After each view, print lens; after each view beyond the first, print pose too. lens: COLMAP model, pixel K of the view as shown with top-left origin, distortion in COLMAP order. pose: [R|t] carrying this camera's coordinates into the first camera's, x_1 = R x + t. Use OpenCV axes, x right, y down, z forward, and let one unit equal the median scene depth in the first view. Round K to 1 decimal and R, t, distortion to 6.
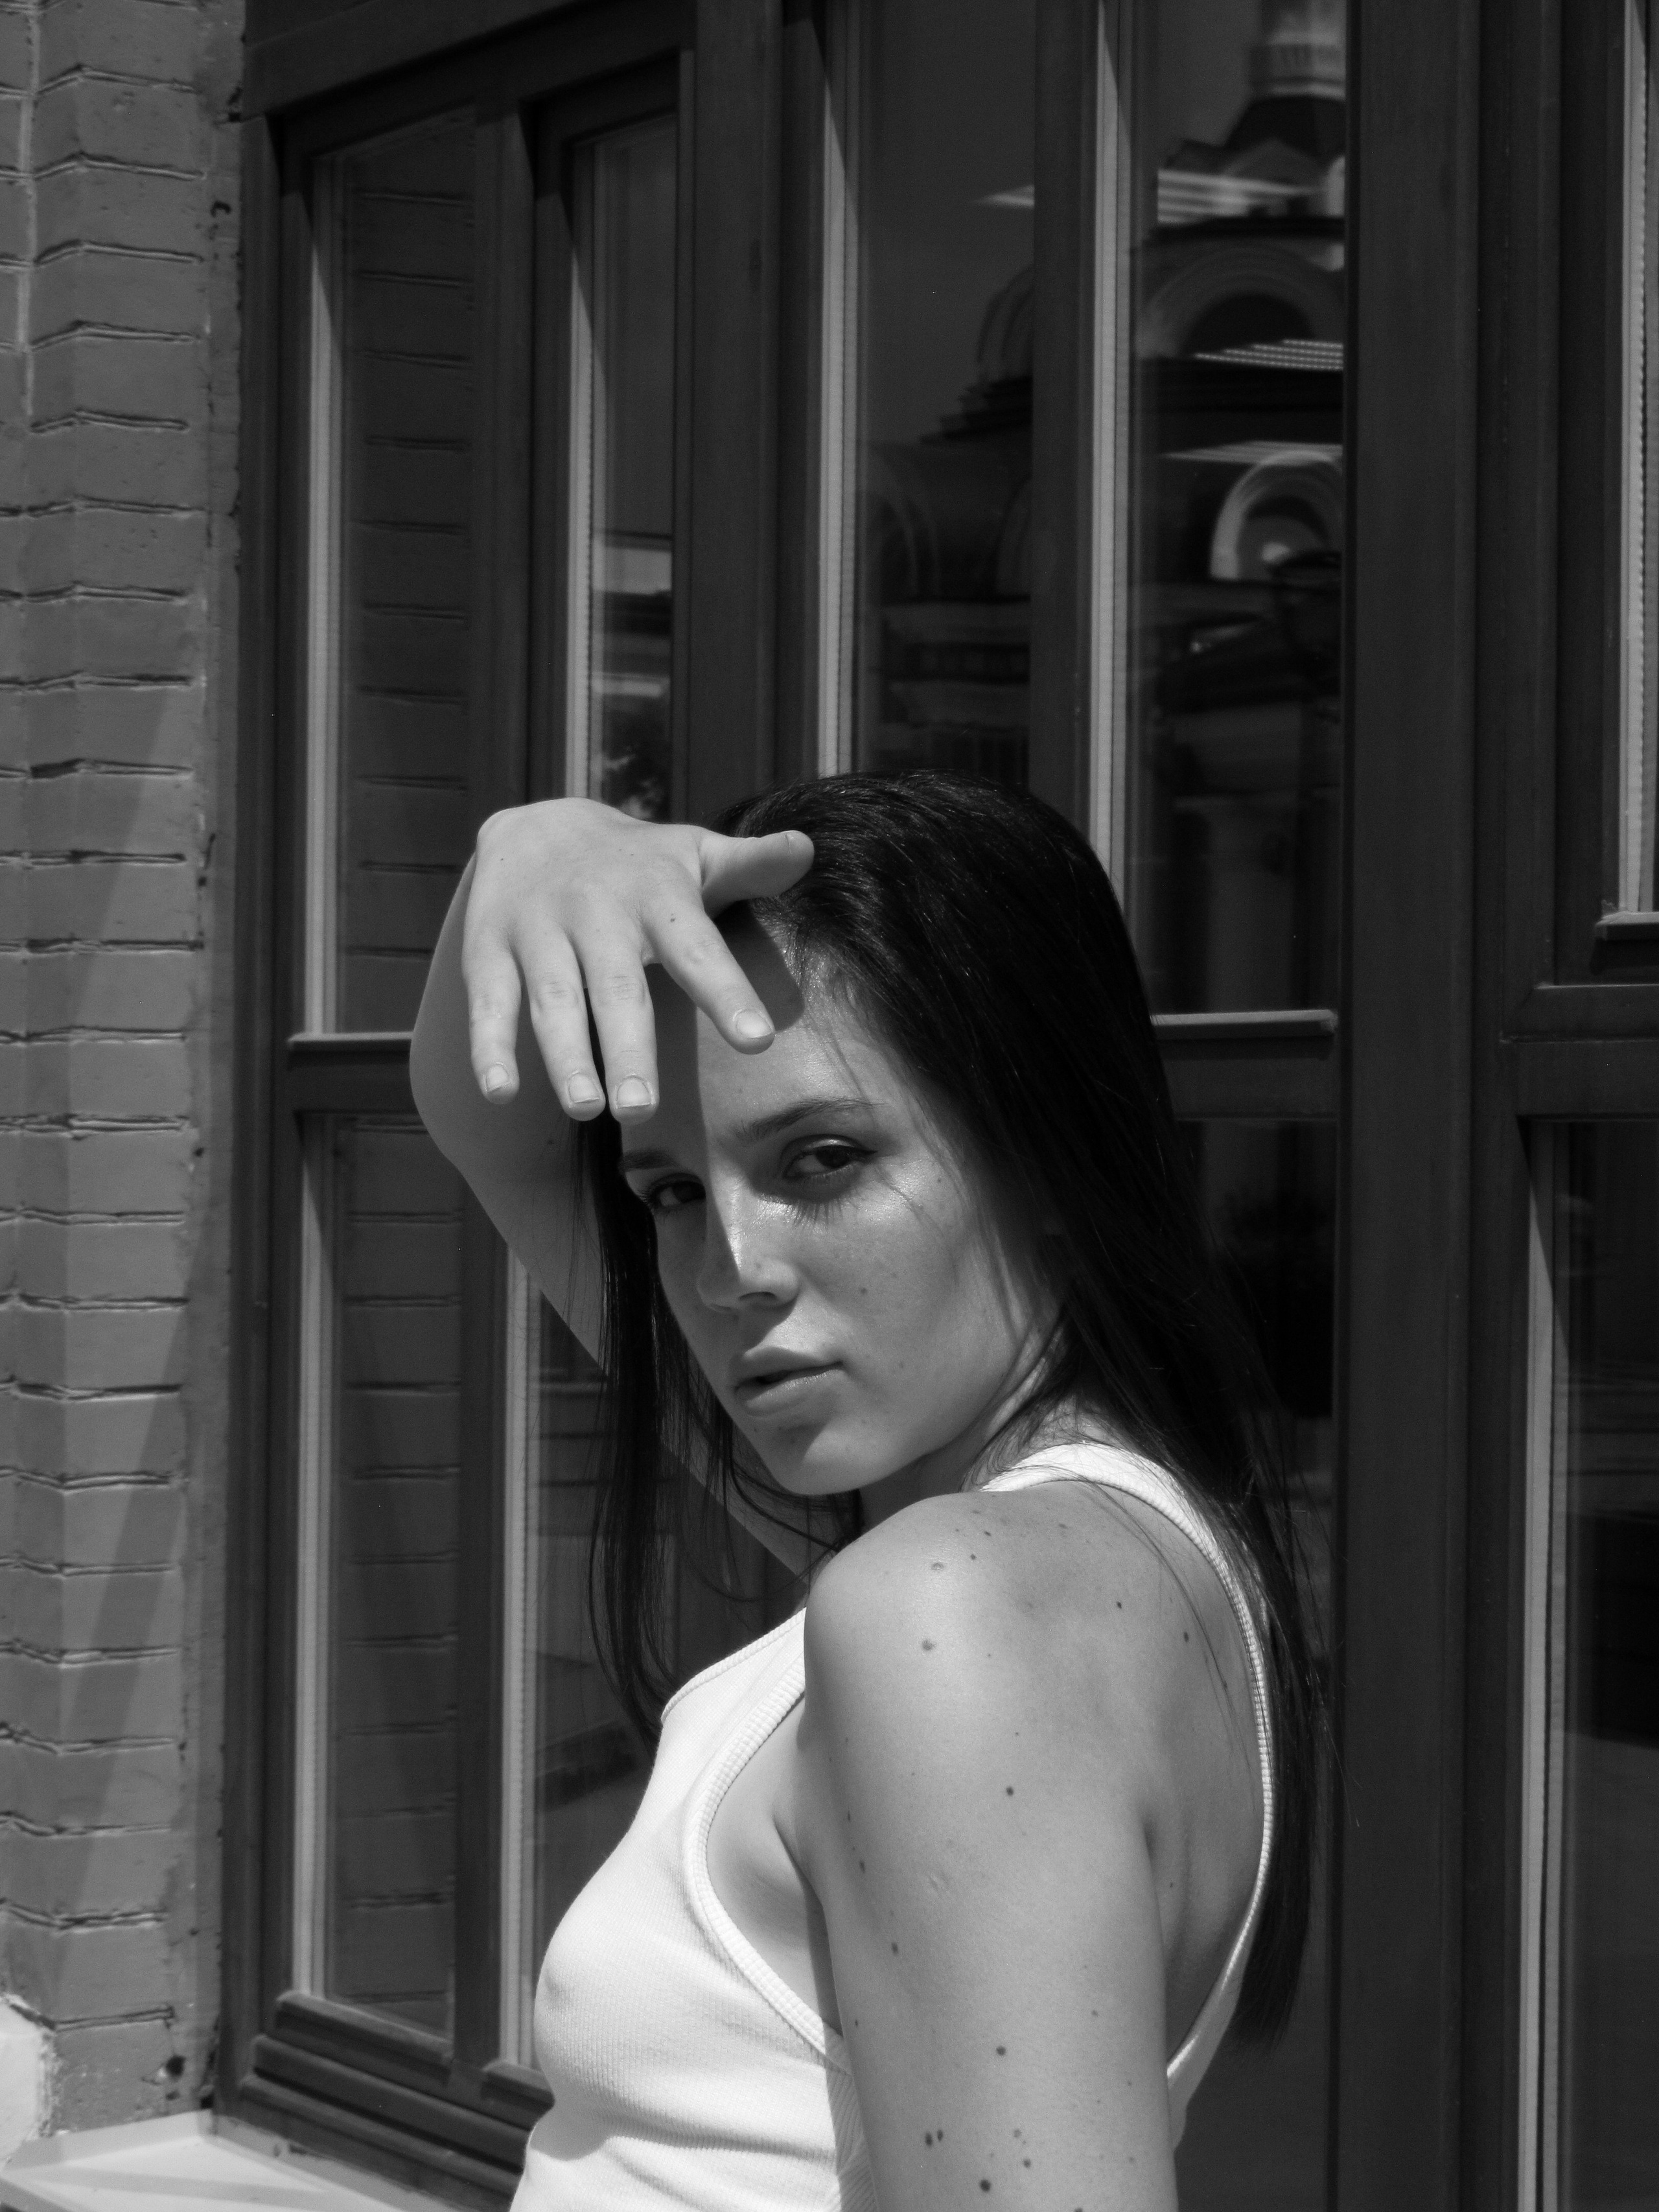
lens RADIAL K [[5468.5, 0, 787.0], [0, 5468.5, 1082.1], [0, 0, 1]] dist [0.001688, 0.000000]
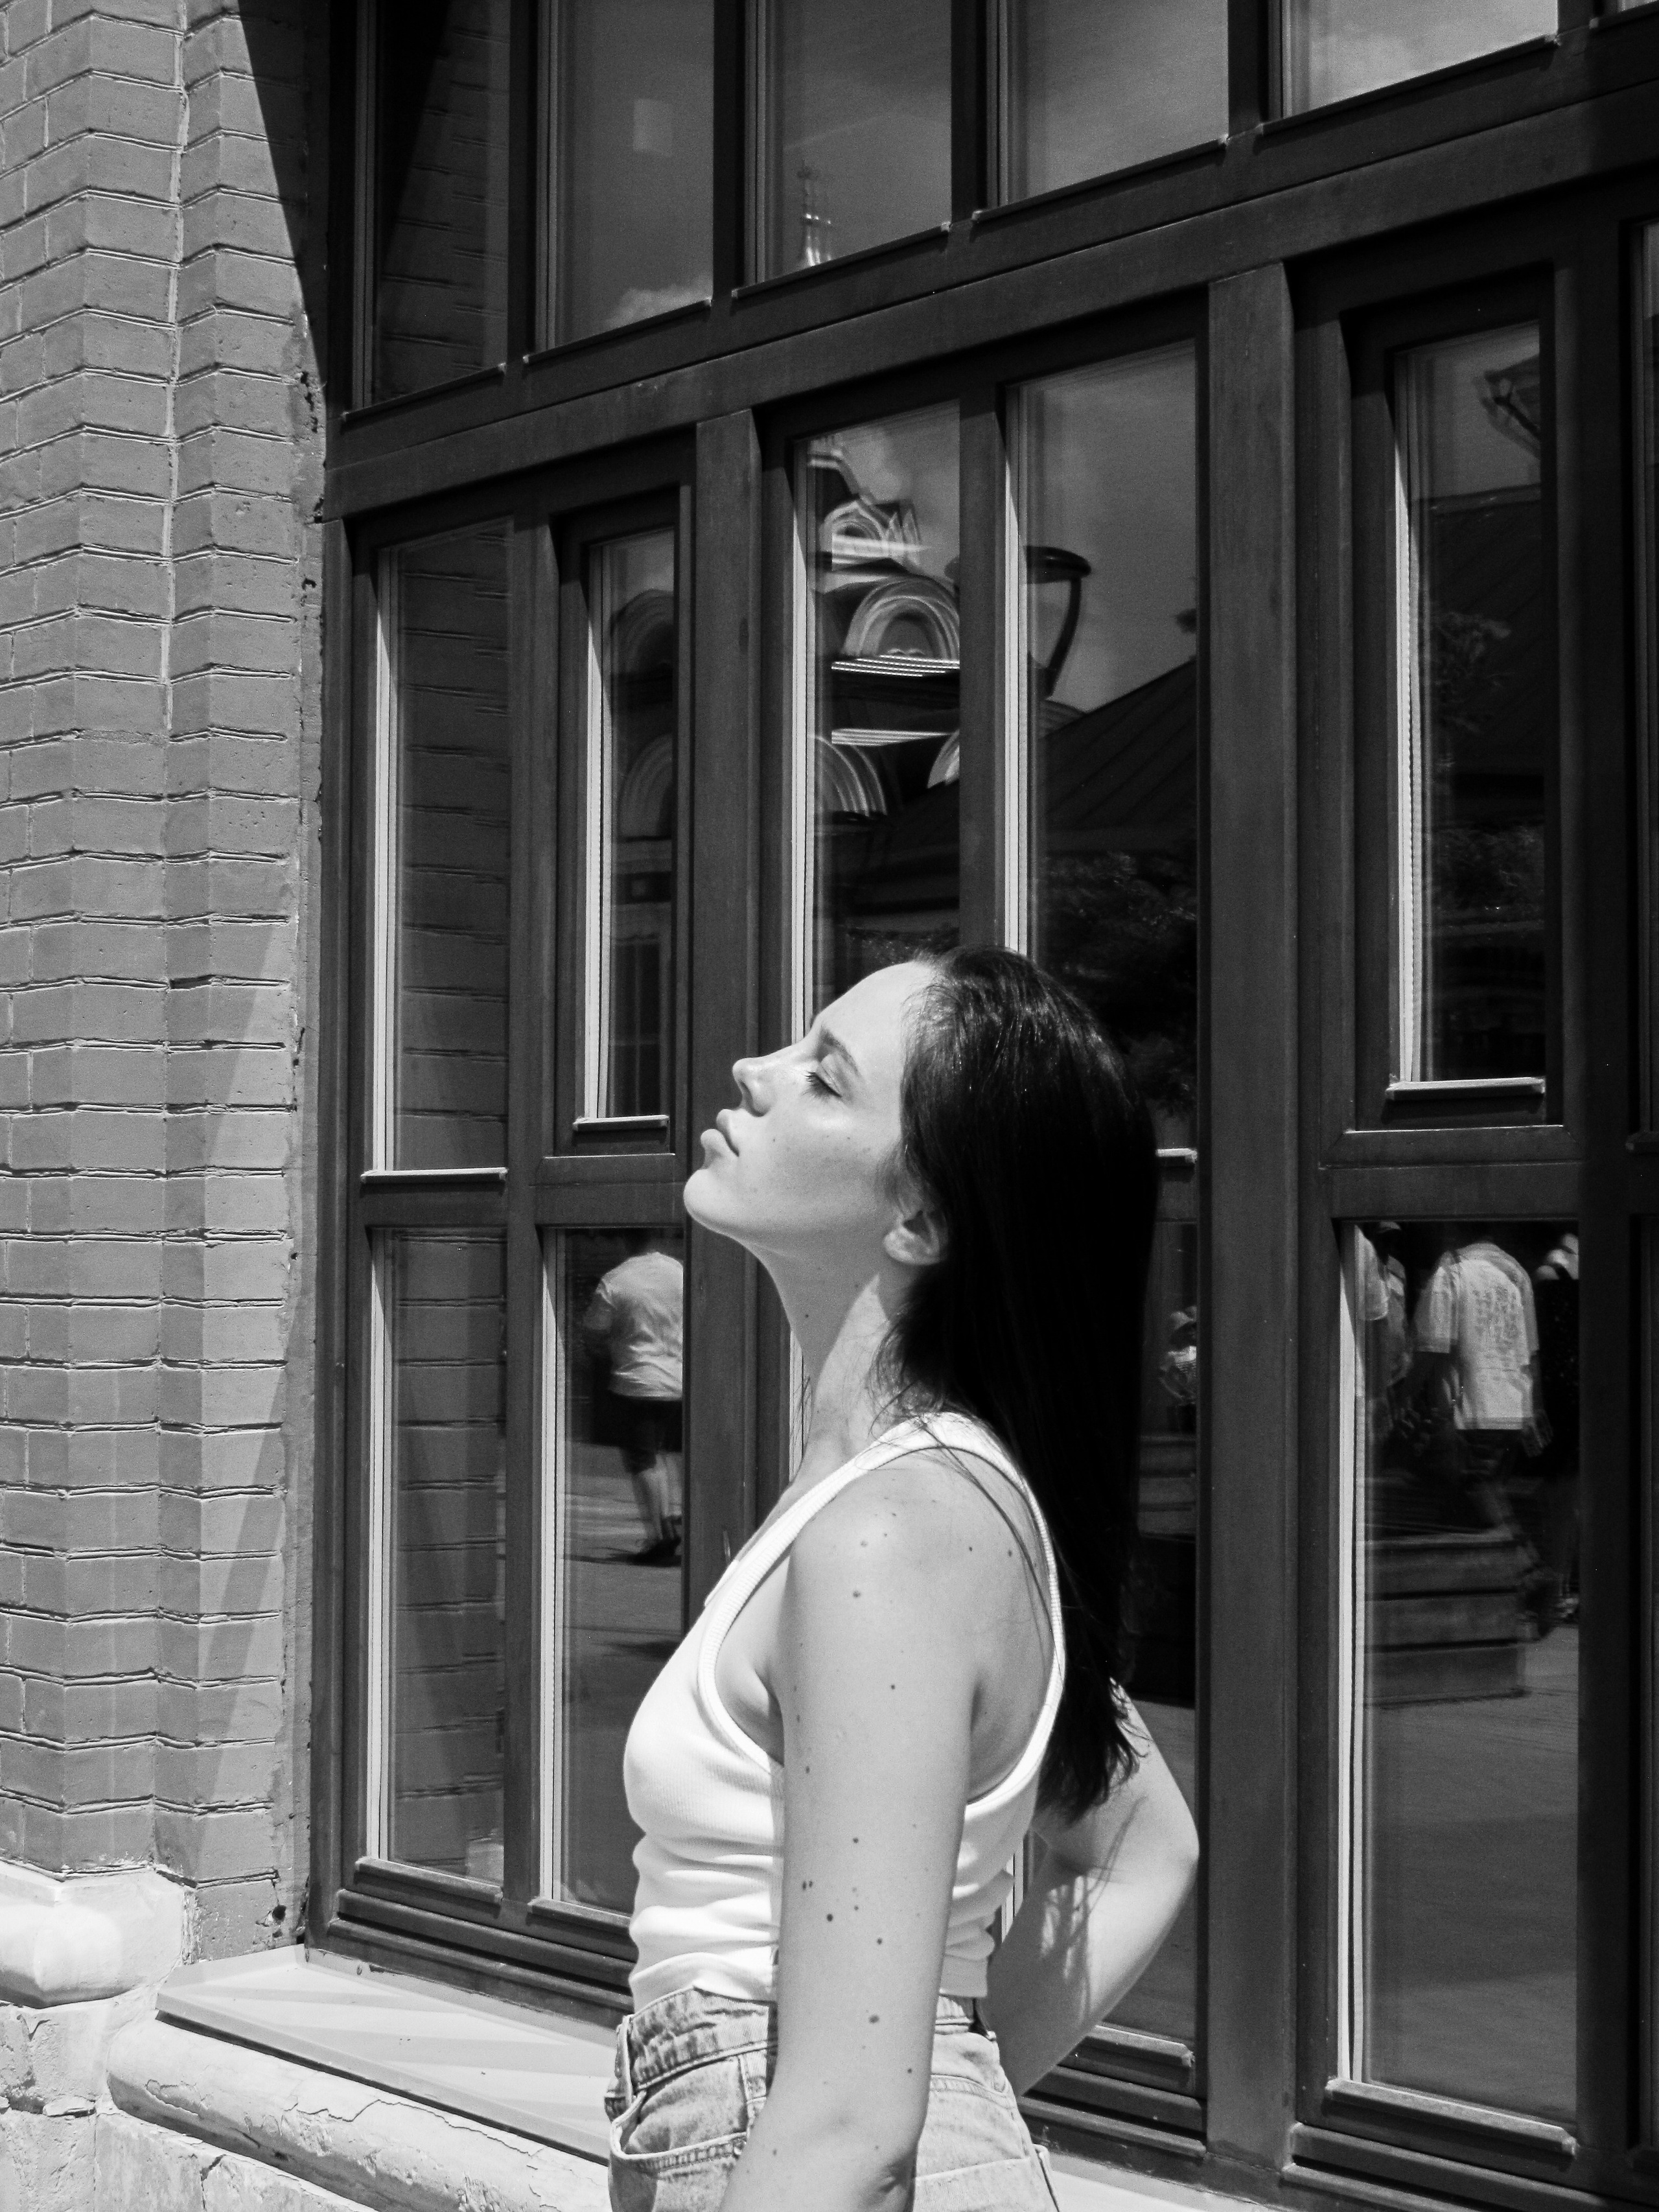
lens RADIAL K [[4269.4, 0, 844.2], [0, 4269.4, 1030.6], [0, 0, 1]] dist [-0.080576, 0.000000]
pose [[0.994399, -0.000887, 0.105683, -0.083006], [0.005457, 0.999062, -0.042954, 0.002864], [-0.105546, 0.043290, 0.993472, -0.098781]]
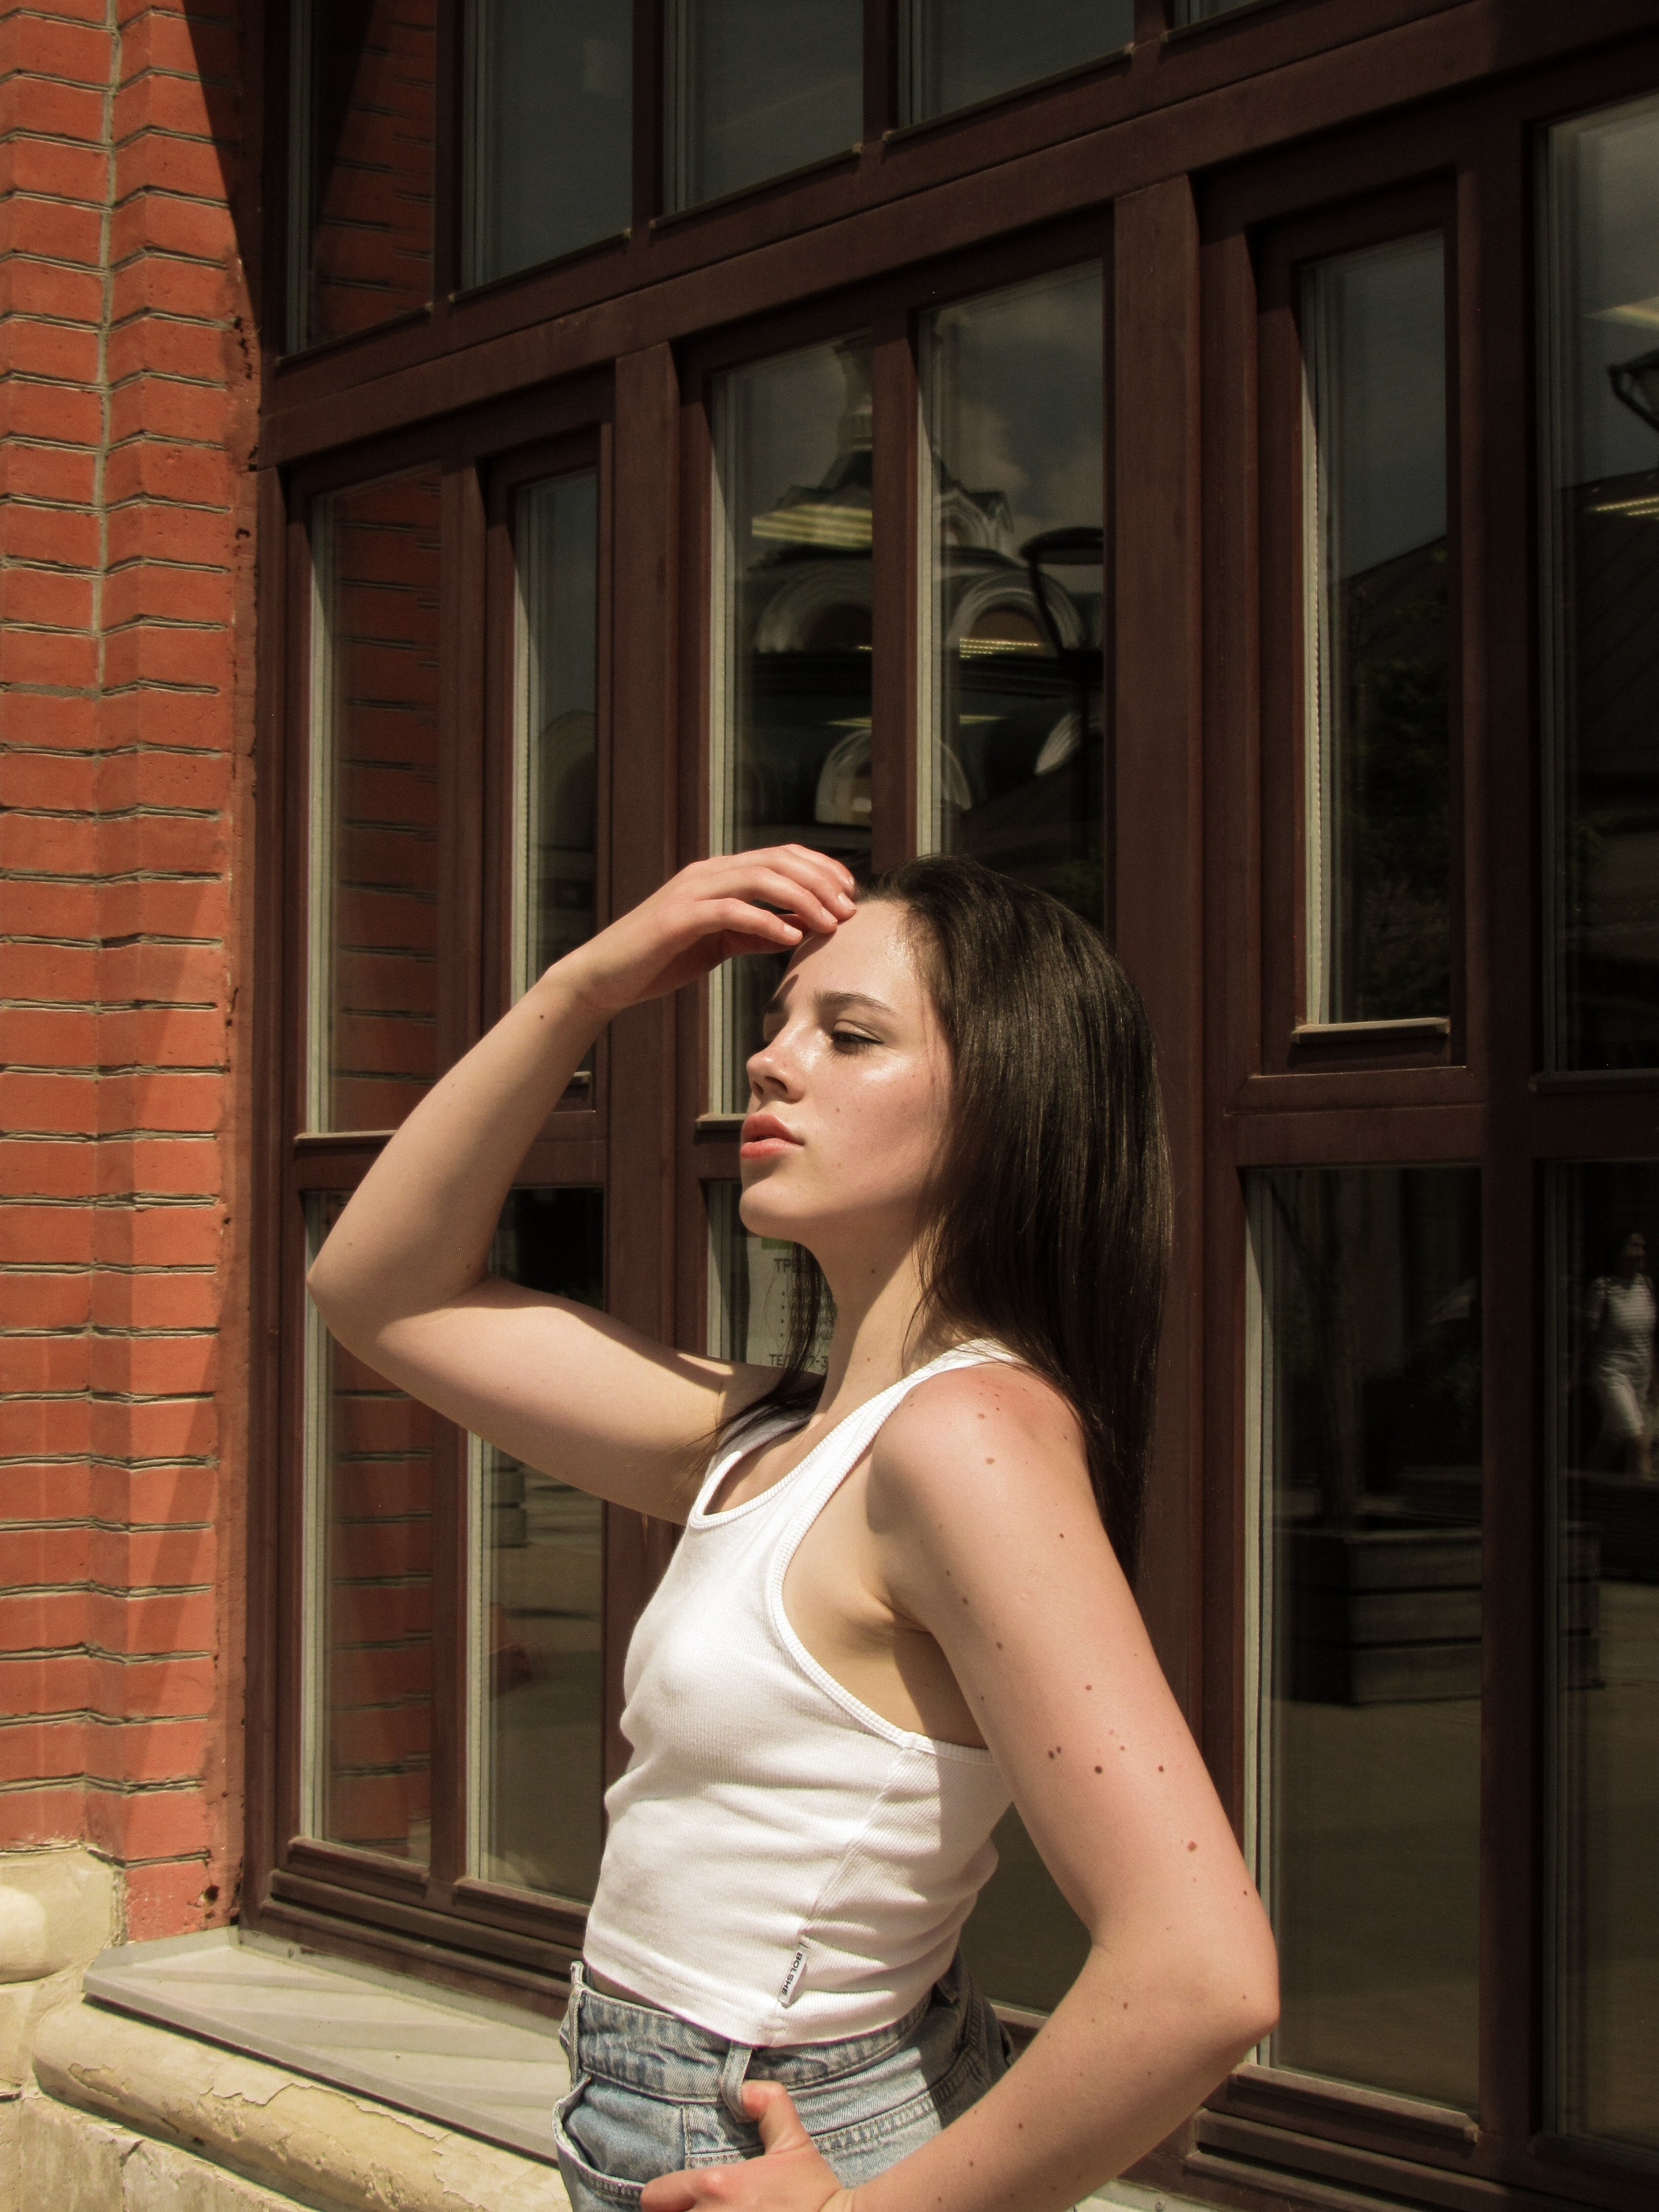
lens RADIAL K [[4269.4, 0, 846.0], [0, 4269.4, 1029.2], [0, 0, 1]] dist [-0.080576, 0.000000]
pose [[0.996556, -0.002918, 0.082876, -0.041707], [0.006541, 0.999033, -0.043473, 0.012283], [-0.082669, 0.043865, 0.995611, -0.073117]]
